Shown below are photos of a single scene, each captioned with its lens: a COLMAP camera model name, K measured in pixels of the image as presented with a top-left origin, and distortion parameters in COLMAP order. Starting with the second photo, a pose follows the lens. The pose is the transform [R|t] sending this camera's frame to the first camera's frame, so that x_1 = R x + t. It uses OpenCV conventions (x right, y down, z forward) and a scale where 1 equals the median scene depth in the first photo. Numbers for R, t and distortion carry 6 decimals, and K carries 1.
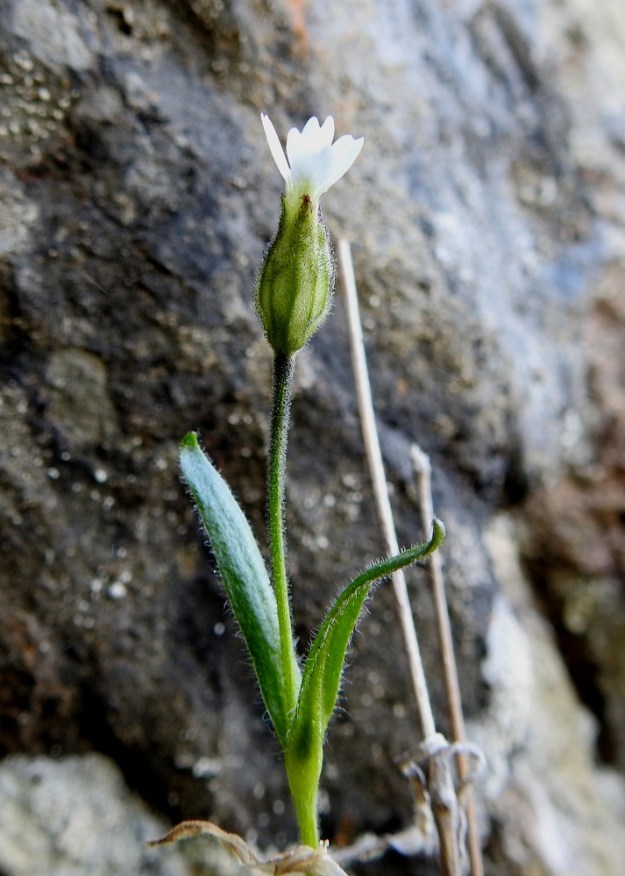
lens RADIAL K [[991.2, 0, 268.5], [0, 991.2, 365.5], [0, 0, 1]] dist [0.055927, 0.000000]
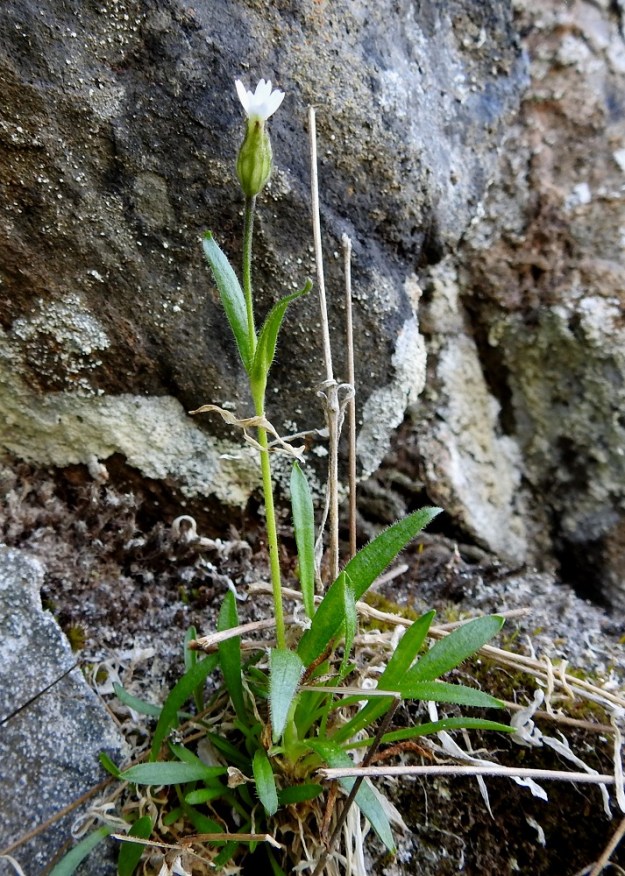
lens RADIAL K [[1032.6, 0, 324.8], [0, 1032.6, 411.5], [0, 0, 1]] dist [0.015849, 0.000000]
pose [[0.999335, 0.027483, -0.023958, 0.165859], [-0.019028, 0.953664, 0.300273, -0.163375], [0.031100, -0.299617, 0.953552, -0.832022]]
